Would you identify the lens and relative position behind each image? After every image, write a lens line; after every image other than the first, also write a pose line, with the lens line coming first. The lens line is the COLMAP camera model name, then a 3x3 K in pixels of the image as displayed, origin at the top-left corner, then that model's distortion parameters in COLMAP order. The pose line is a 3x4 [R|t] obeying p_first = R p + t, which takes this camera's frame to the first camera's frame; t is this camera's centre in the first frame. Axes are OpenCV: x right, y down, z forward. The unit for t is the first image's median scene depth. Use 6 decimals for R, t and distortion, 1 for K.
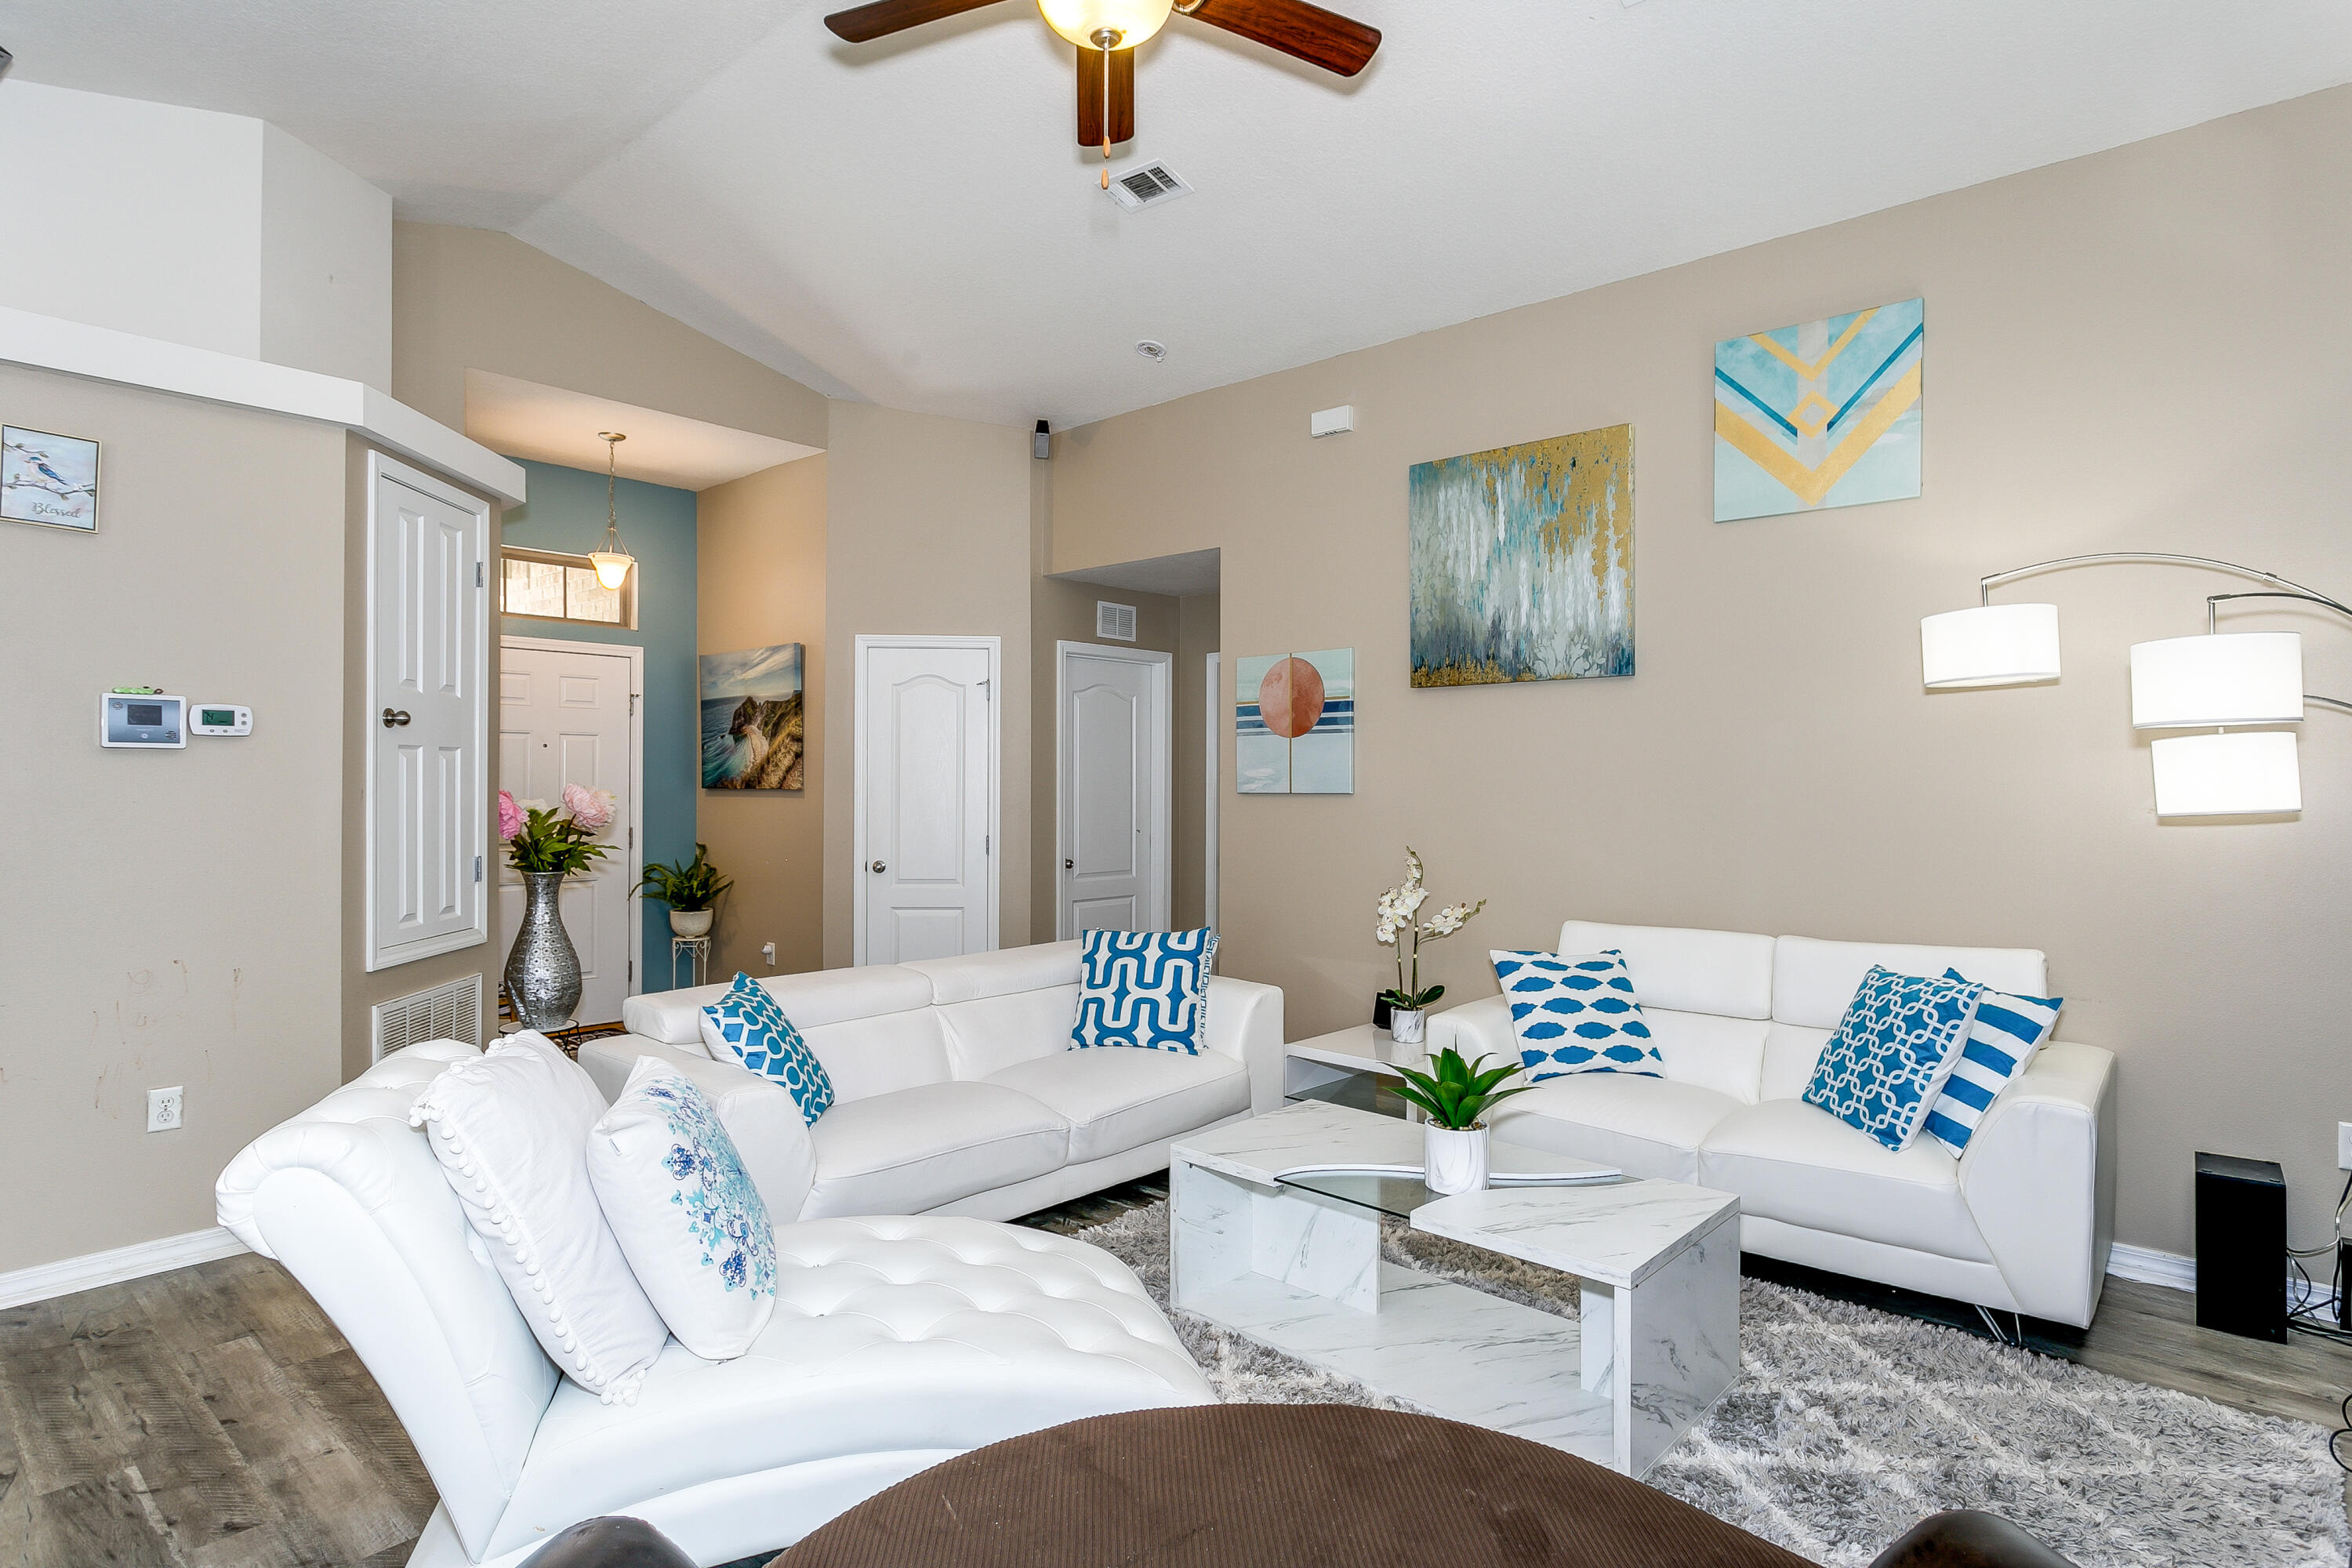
lens RADIAL K [[1225.3, 0, 1176.0], [0, 1225.3, 784.0], [0, 0, 1]] dist [-0.000743, 0.000279]
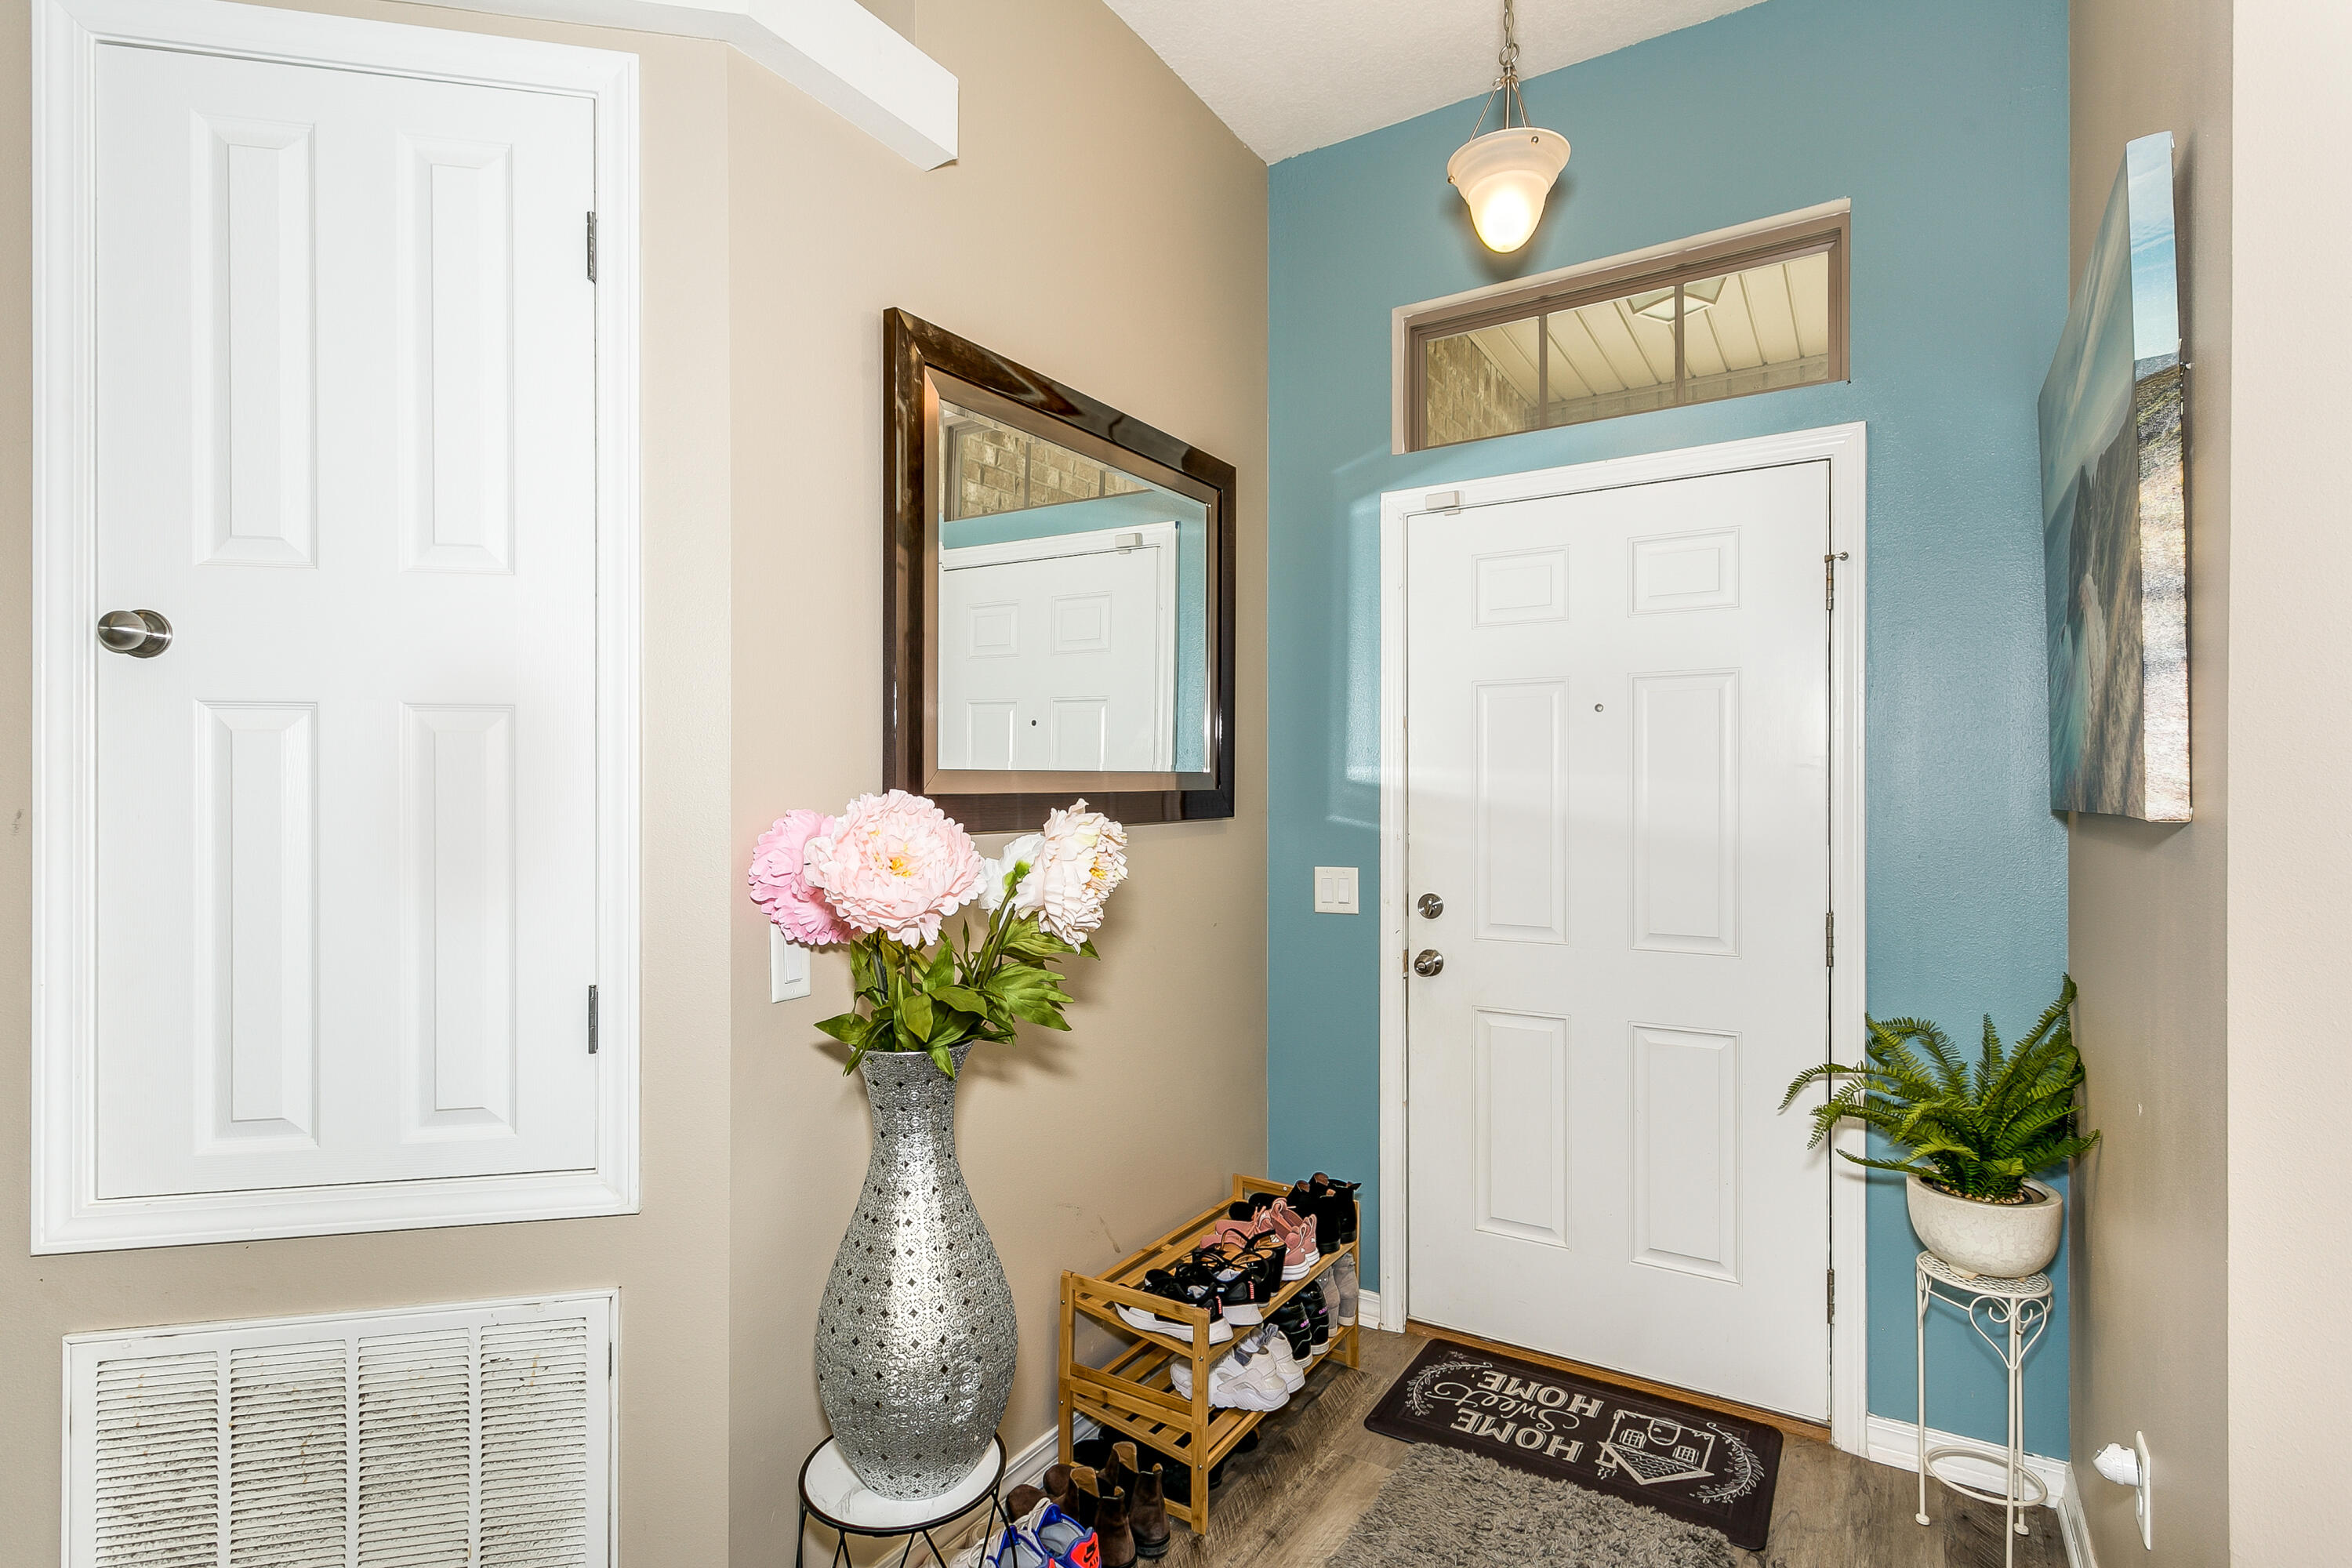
lens RADIAL K [[1101.3, 0, 1178.0], [0, 1101.3, 782.5], [0, 0, 1]] dist [0.002079, 0.000492]
pose [[0.132058, -0.002158, -0.991240, -0.181630], [-0.001559, 0.999996, -0.002385, -0.003362], [0.991241, 0.001861, 0.132054, 1.011262]]
